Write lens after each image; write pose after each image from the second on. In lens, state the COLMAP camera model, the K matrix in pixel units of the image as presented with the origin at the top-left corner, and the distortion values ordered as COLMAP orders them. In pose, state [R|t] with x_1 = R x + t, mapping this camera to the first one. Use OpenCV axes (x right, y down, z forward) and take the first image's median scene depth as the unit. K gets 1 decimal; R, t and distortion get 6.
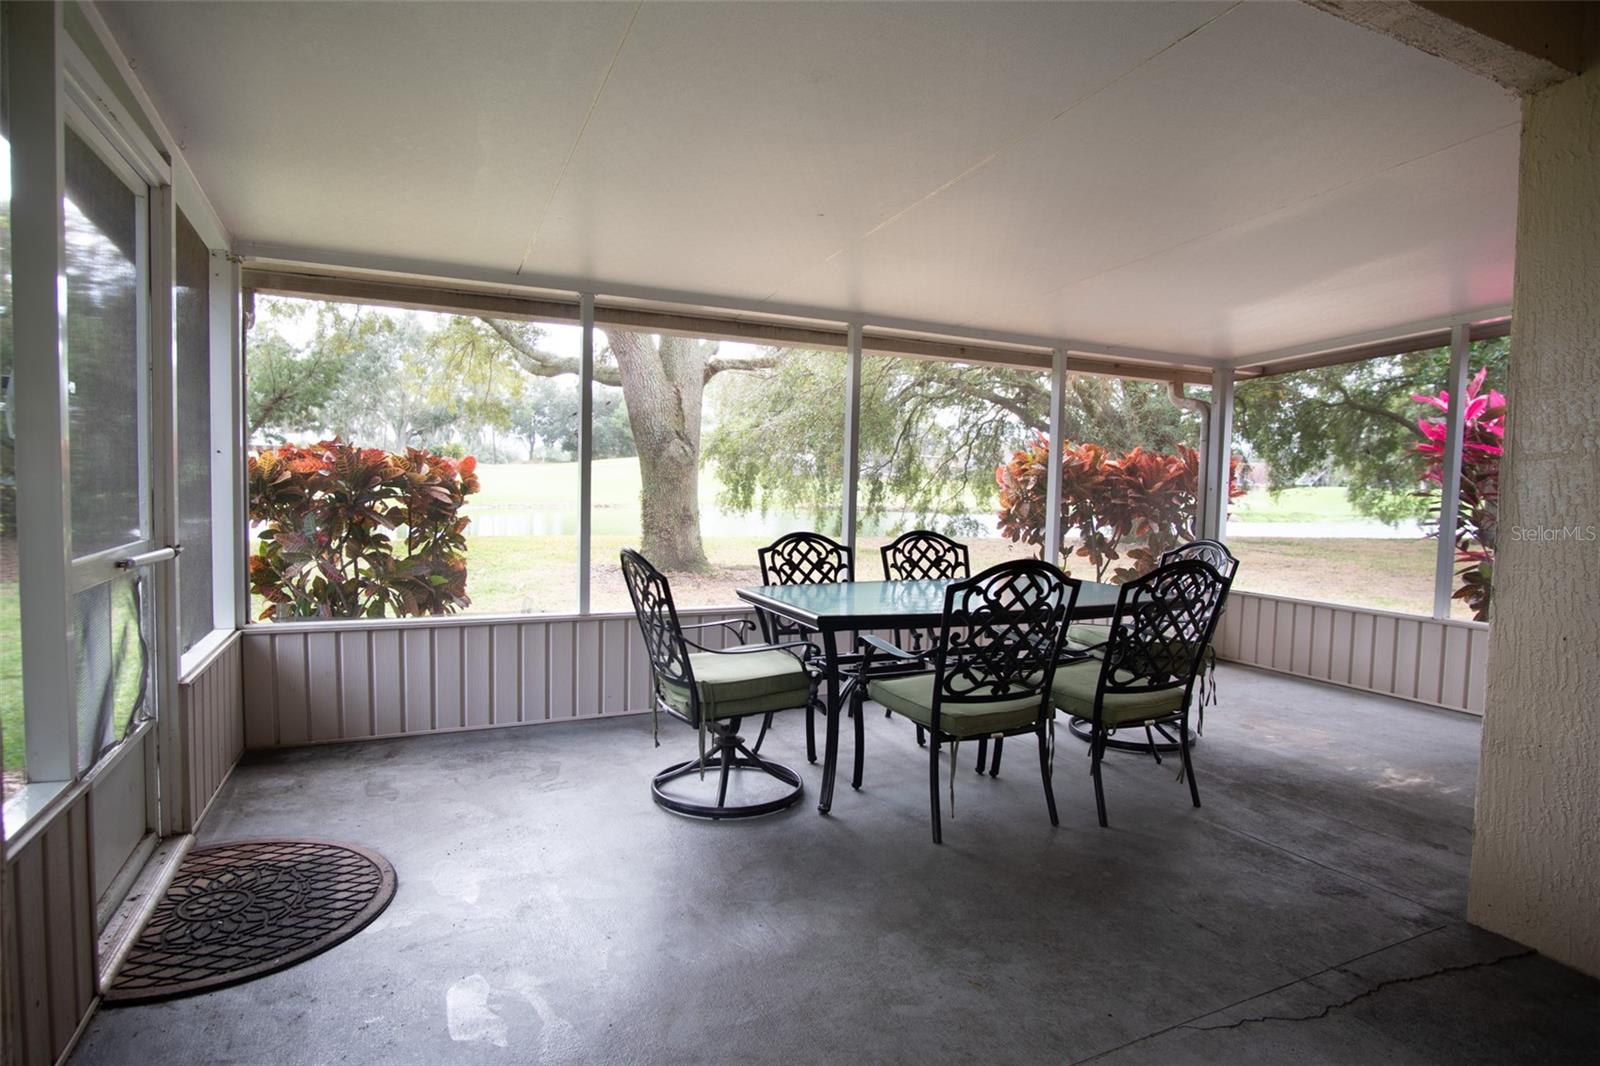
lens RADIAL K [[901.0, 0, 800.1], [0, 901.0, 534.9], [0, 0, 1]] dist [0.003913, 0.001048]
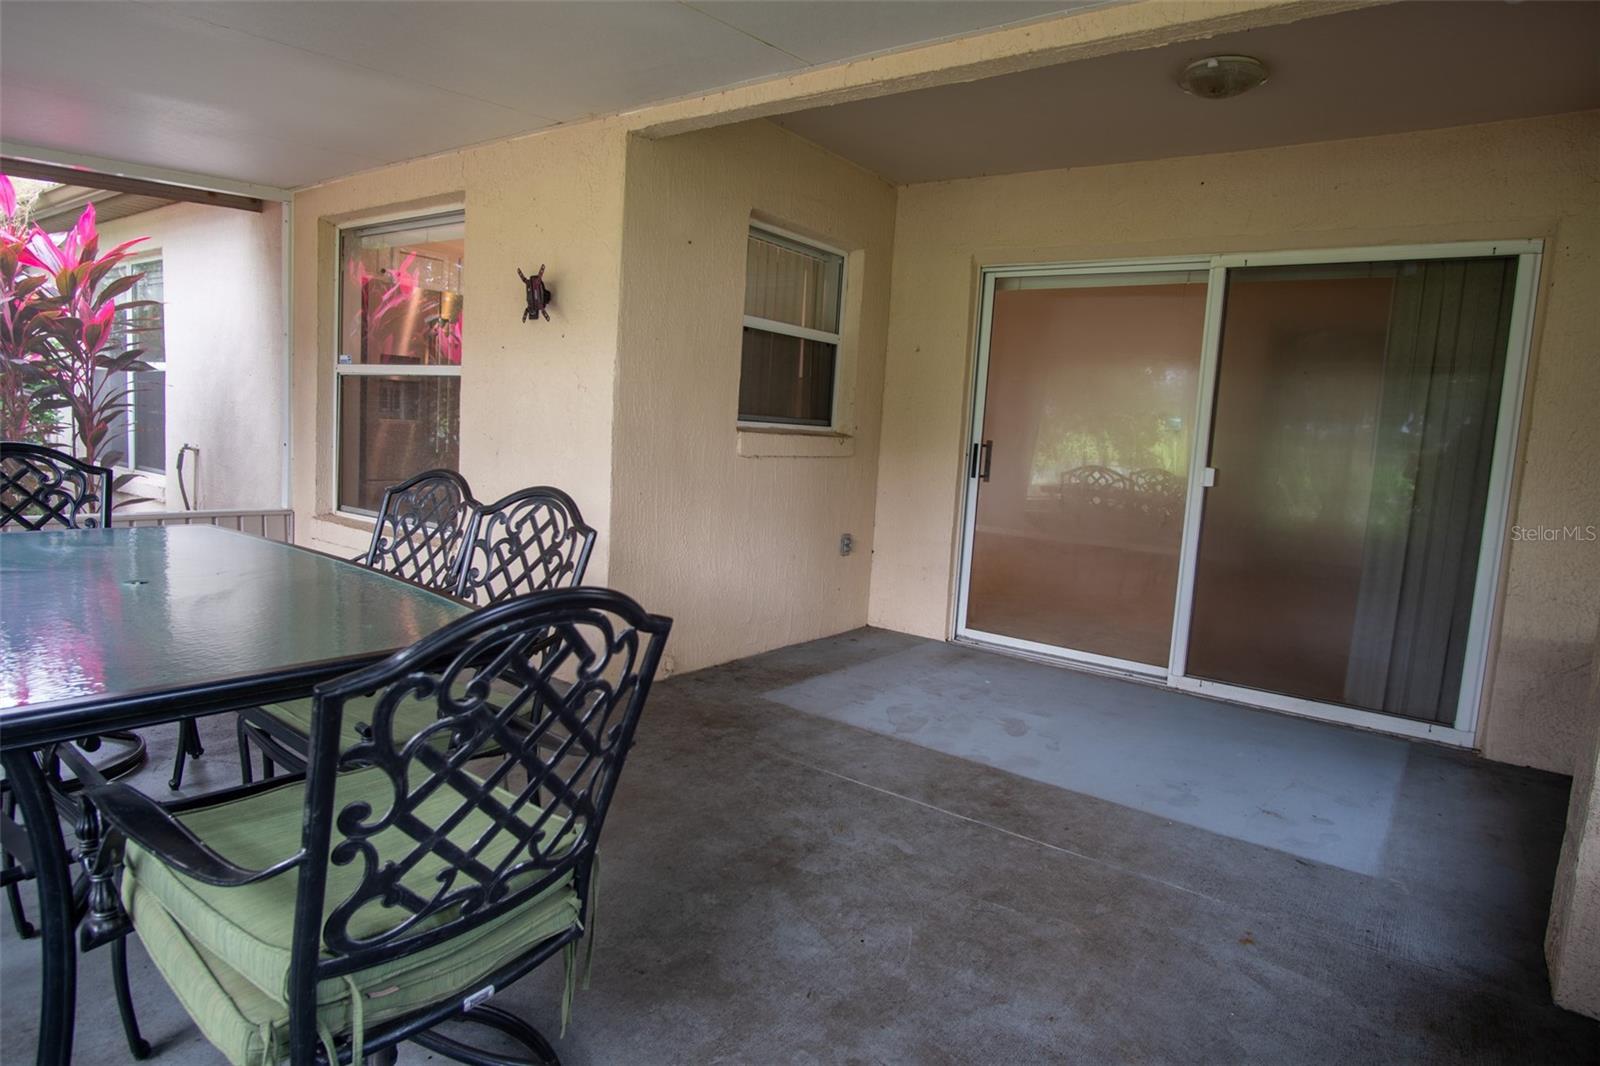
lens RADIAL K [[901.0, 0, 797.9], [0, 901.0, 528.2], [0, 0, 1]] dist [0.003913, 0.001048]
pose [[0.868504, 0.002525, 0.495675, 0.142971], [-0.034085, 0.997924, 0.054638, -0.024384], [-0.494508, -0.064348, 0.866788, 0.591523]]
